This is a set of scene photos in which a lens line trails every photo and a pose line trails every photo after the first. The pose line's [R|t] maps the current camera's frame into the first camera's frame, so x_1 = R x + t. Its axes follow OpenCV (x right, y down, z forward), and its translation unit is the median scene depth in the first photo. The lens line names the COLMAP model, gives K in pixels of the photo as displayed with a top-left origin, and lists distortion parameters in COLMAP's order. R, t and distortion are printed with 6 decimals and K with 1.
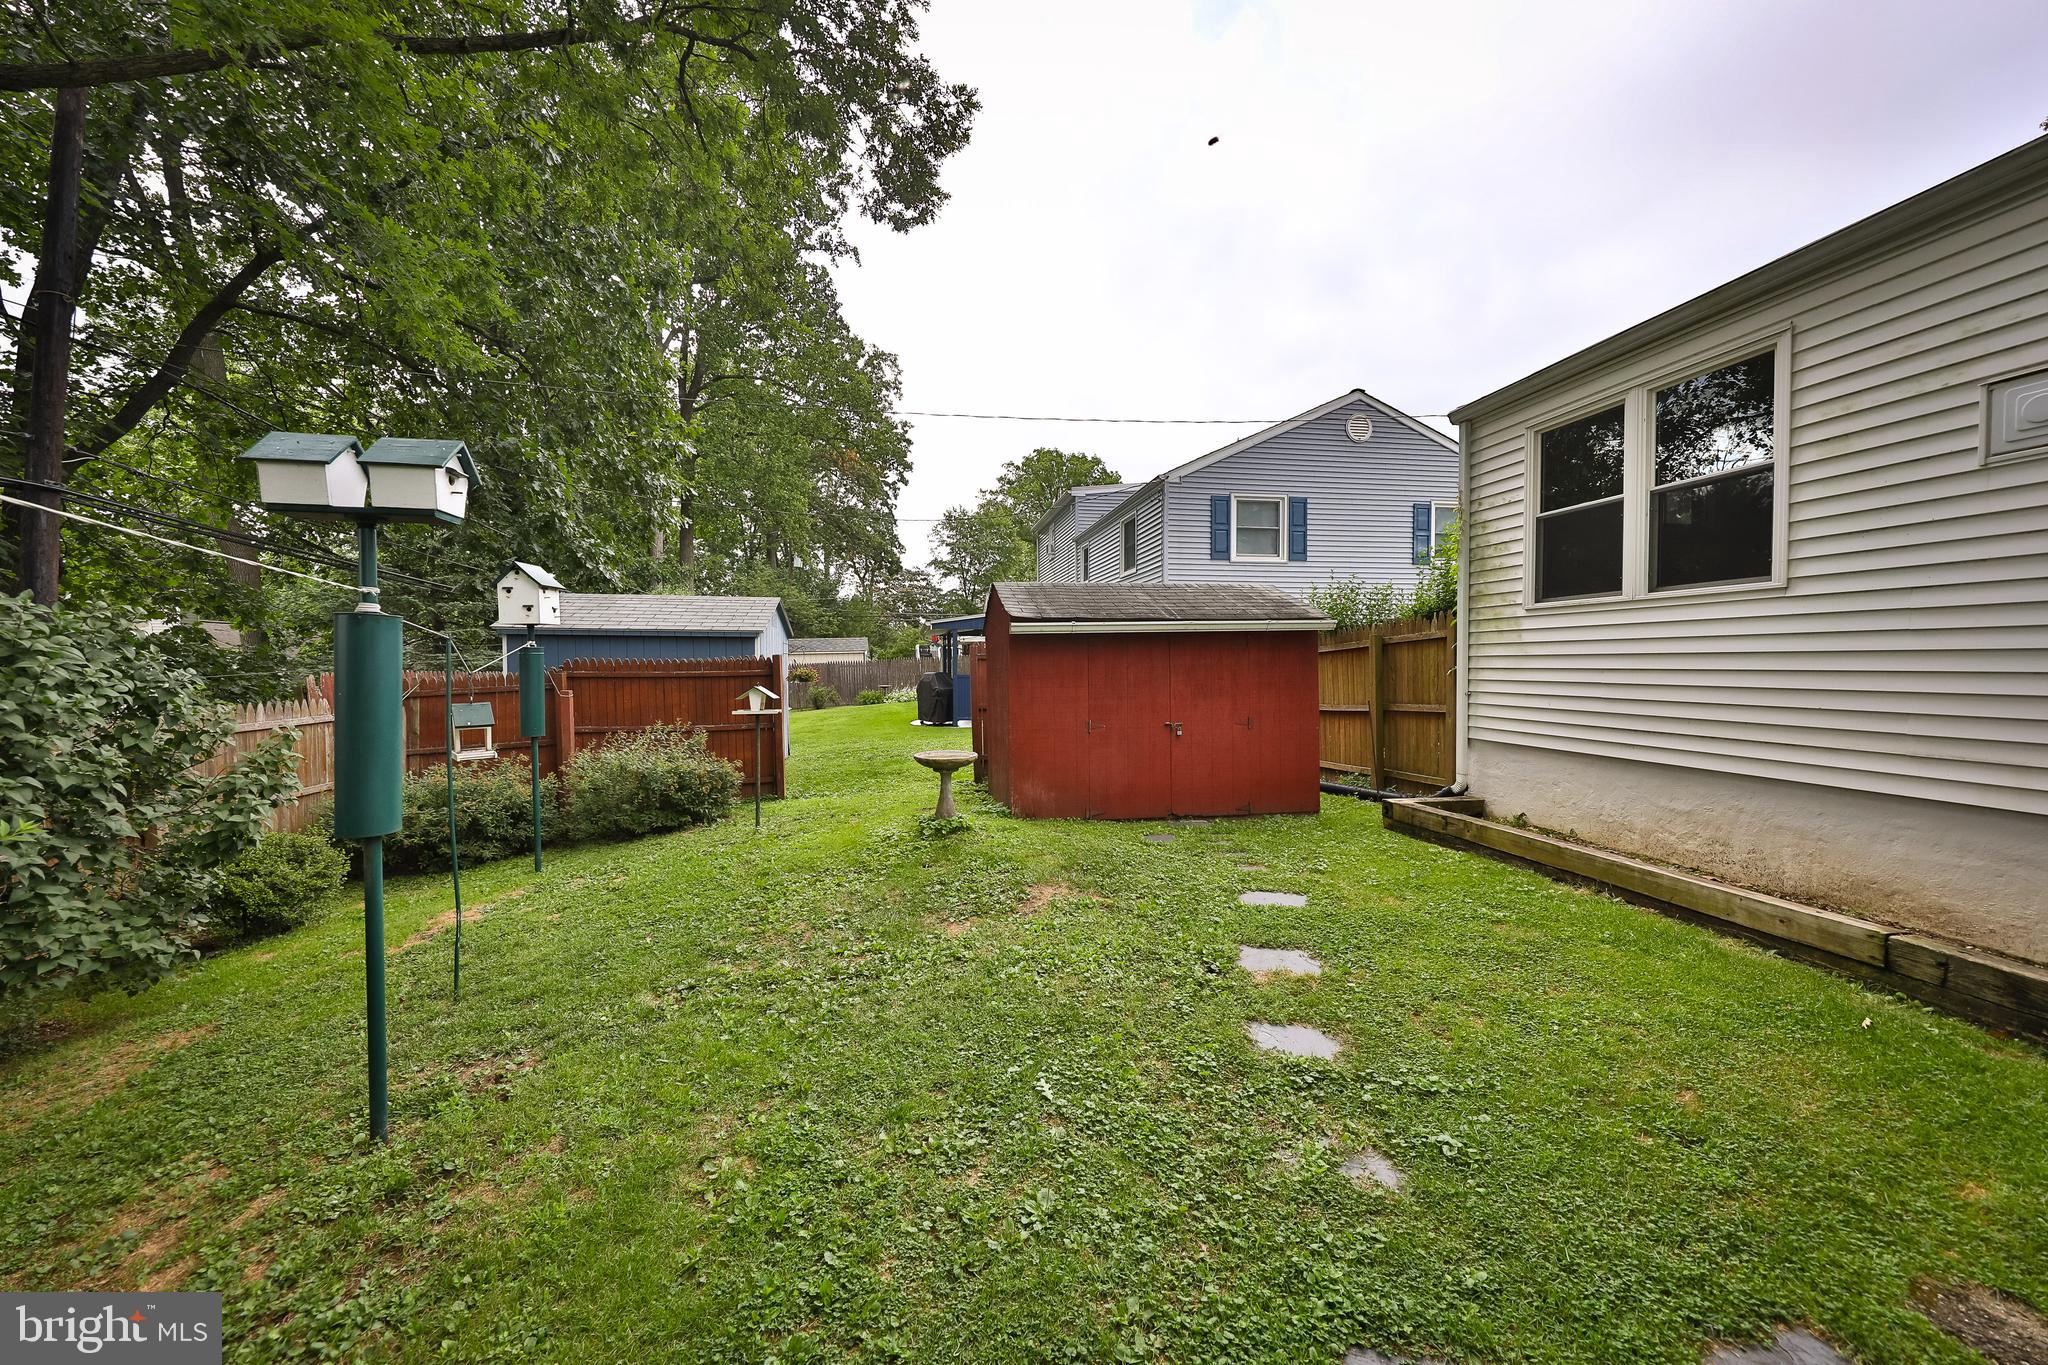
lens RADIAL K [[711.3, 0, 1032.5], [0, 711.3, 683.1], [0, 0, 1]] dist [0.001492, 0.000144]
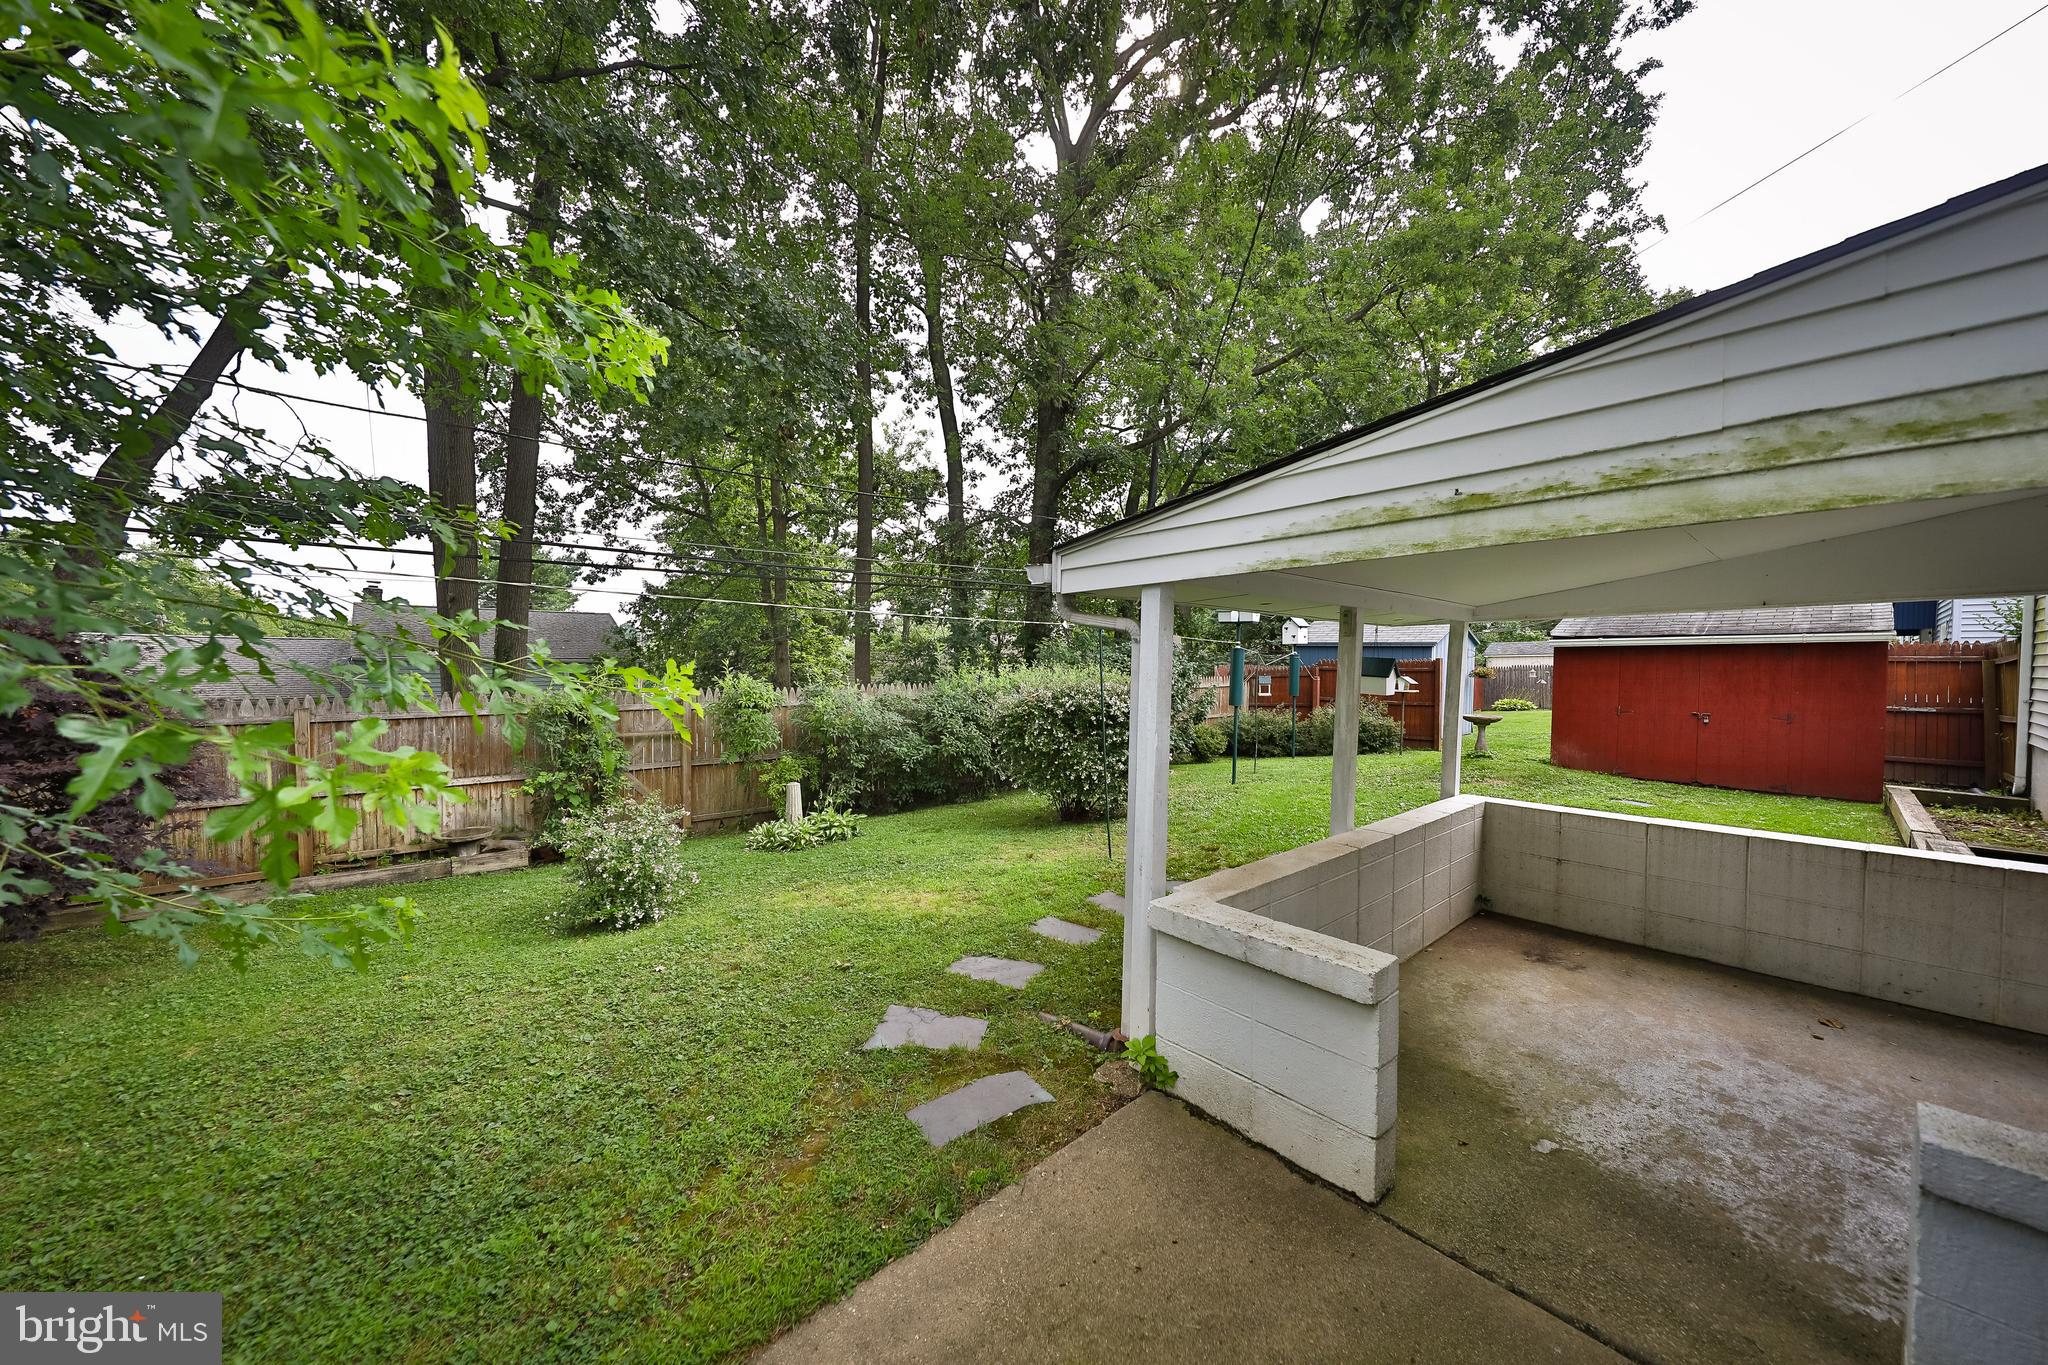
lens RADIAL K [[711.3, 0, 1020.6], [0, 711.3, 690.2], [0, 0, 1]] dist [0.001492, 0.000144]
pose [[0.502690, 0.047950, -0.863136, 0.472423], [-0.037727, 0.998726, 0.033510, 0.011555], [0.863643, 0.015718, 0.503858, -0.508120]]
